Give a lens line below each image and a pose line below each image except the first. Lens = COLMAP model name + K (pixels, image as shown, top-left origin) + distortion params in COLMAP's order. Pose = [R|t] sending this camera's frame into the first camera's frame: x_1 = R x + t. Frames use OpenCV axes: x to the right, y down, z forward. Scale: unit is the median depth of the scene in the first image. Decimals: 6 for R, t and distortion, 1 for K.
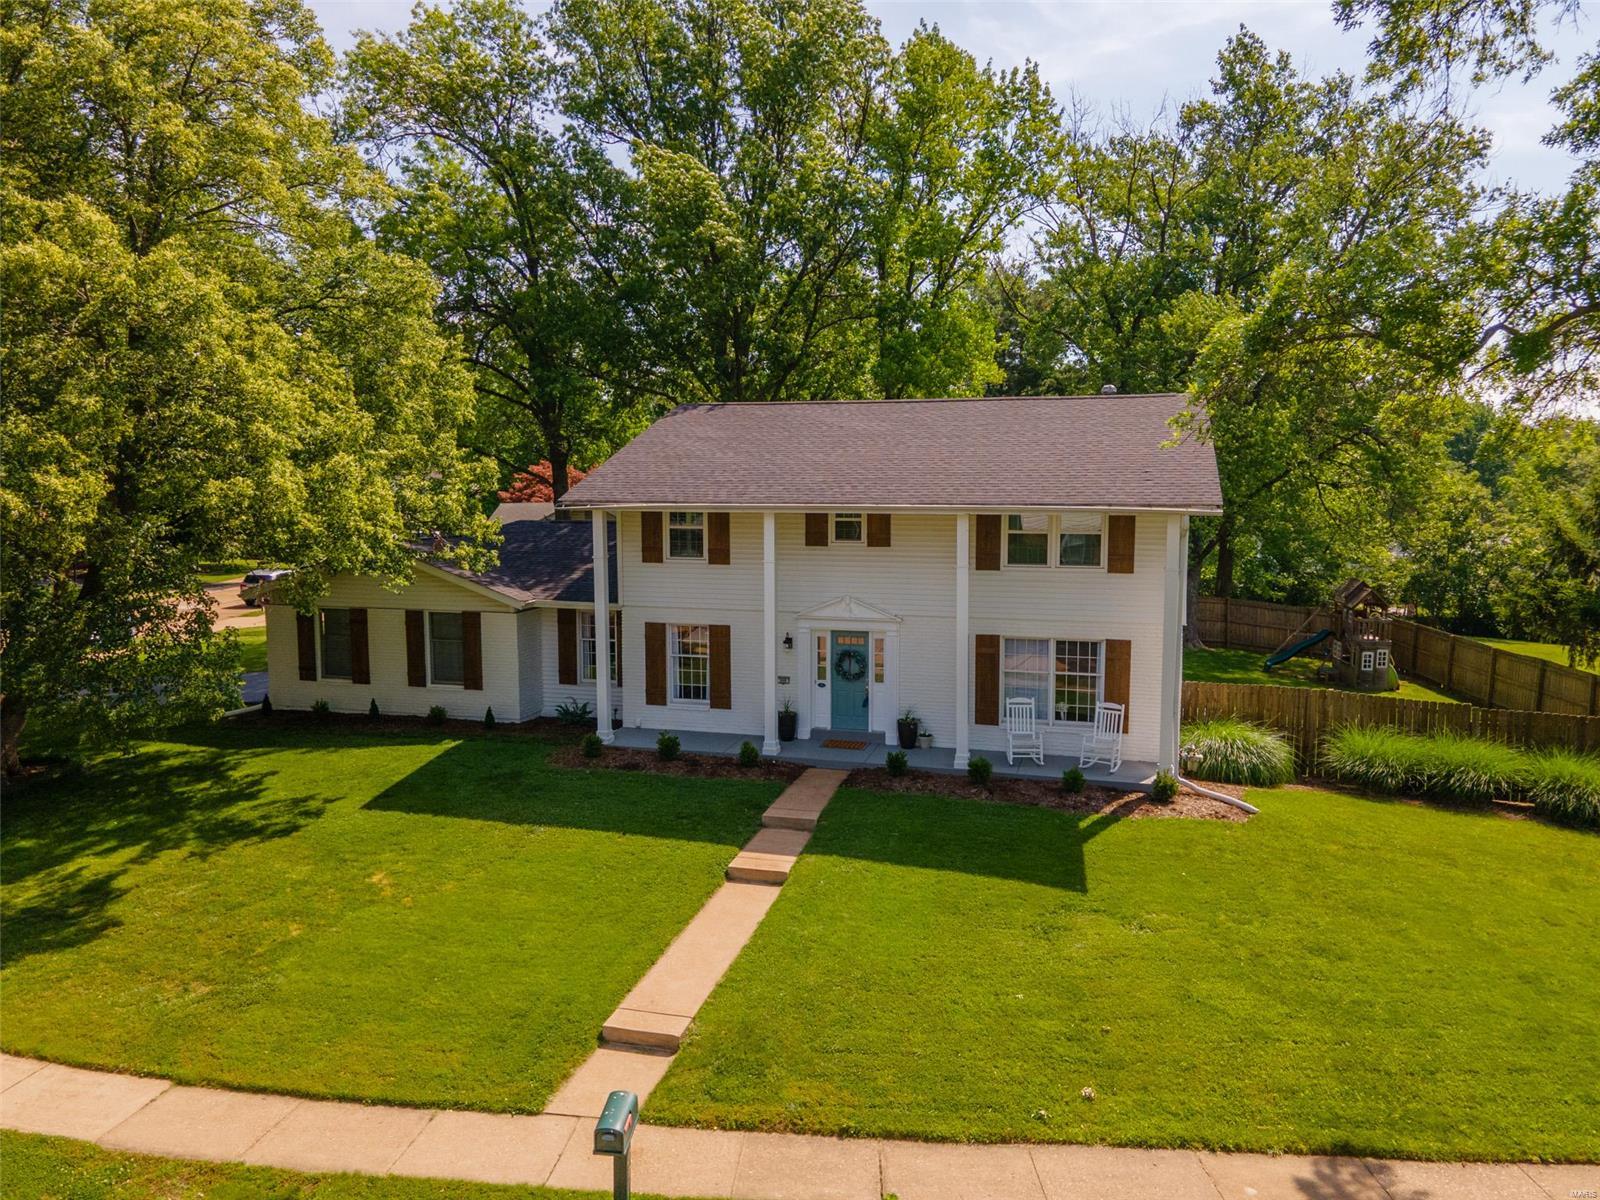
lens RADIAL K [[1138.2, 0, 799.6], [0, 1138.2, 585.3], [0, 0, 1]] dist [0.008362, -0.000273]
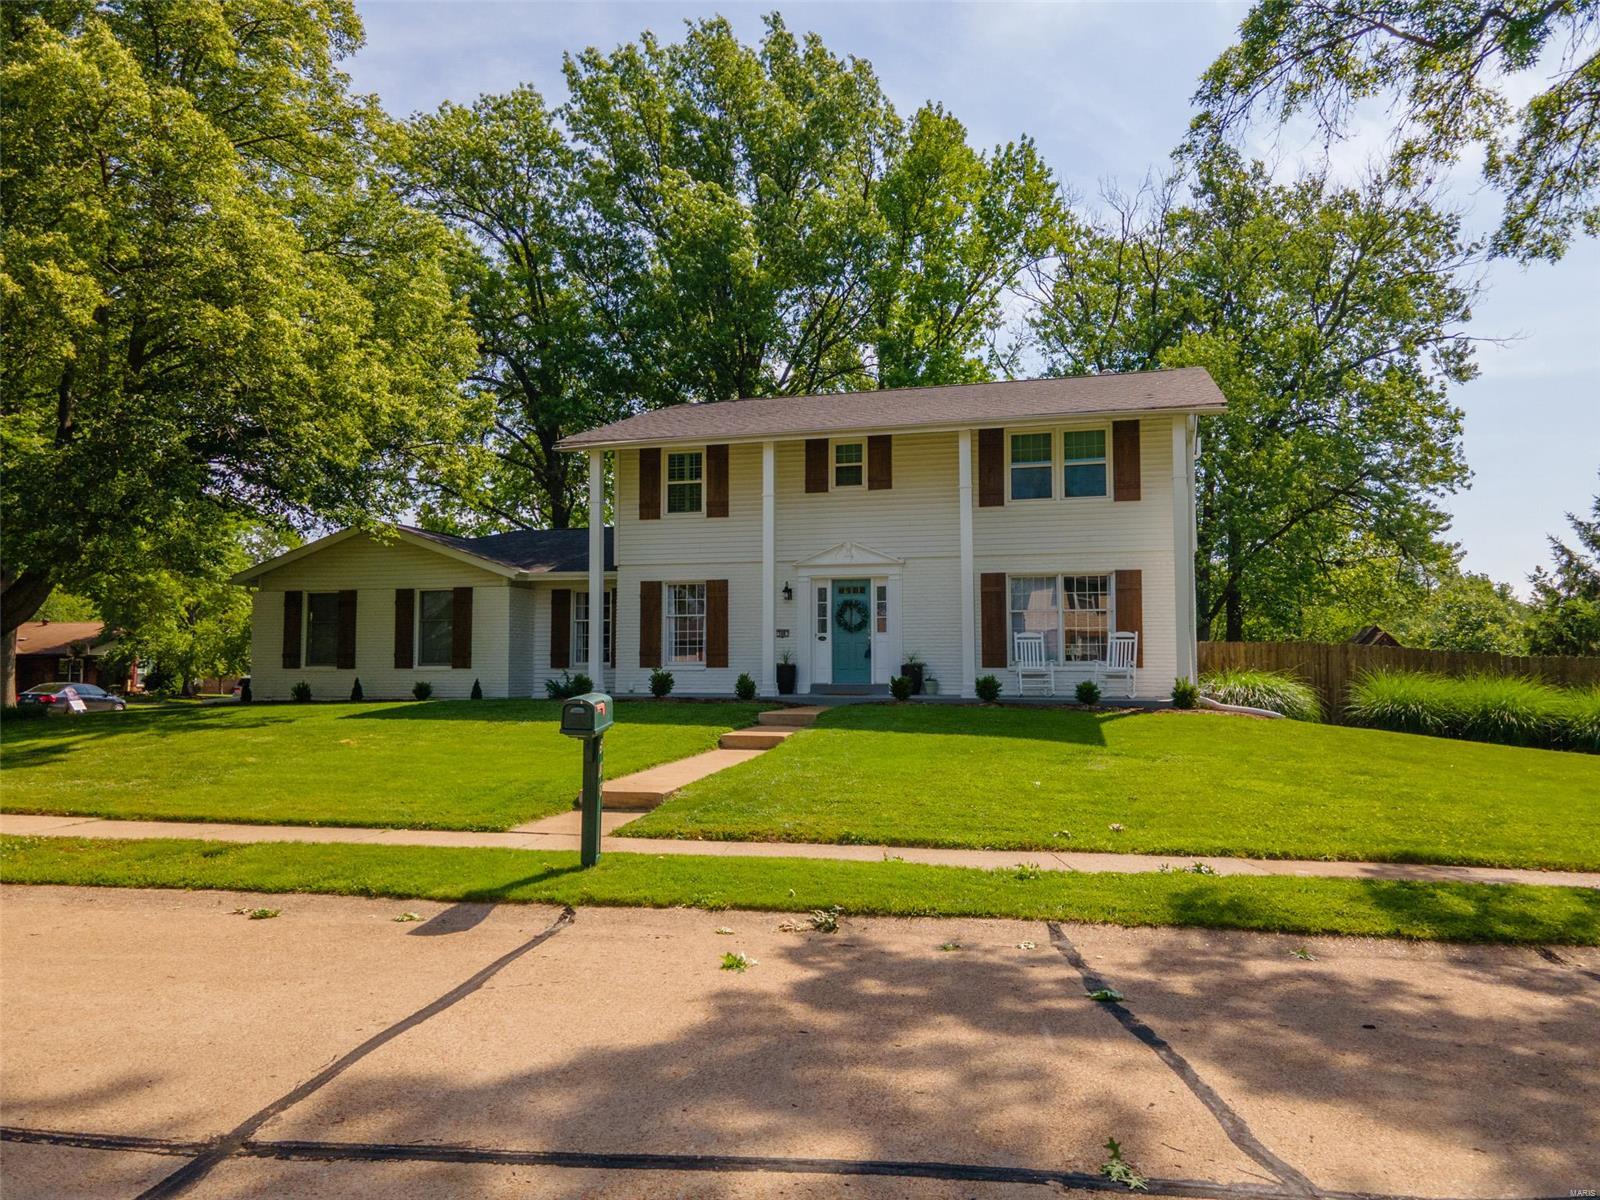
lens RADIAL K [[1138.2, 0, 798.1], [0, 1138.2, 599.4], [0, 0, 1]] dist [0.008362, -0.000273]
pose [[0.999980, 0.004779, -0.004087, 0.002871], [-0.005449, 0.982942, -0.183833, 0.233933], [0.003139, 0.183851, 0.982949, 0.046715]]
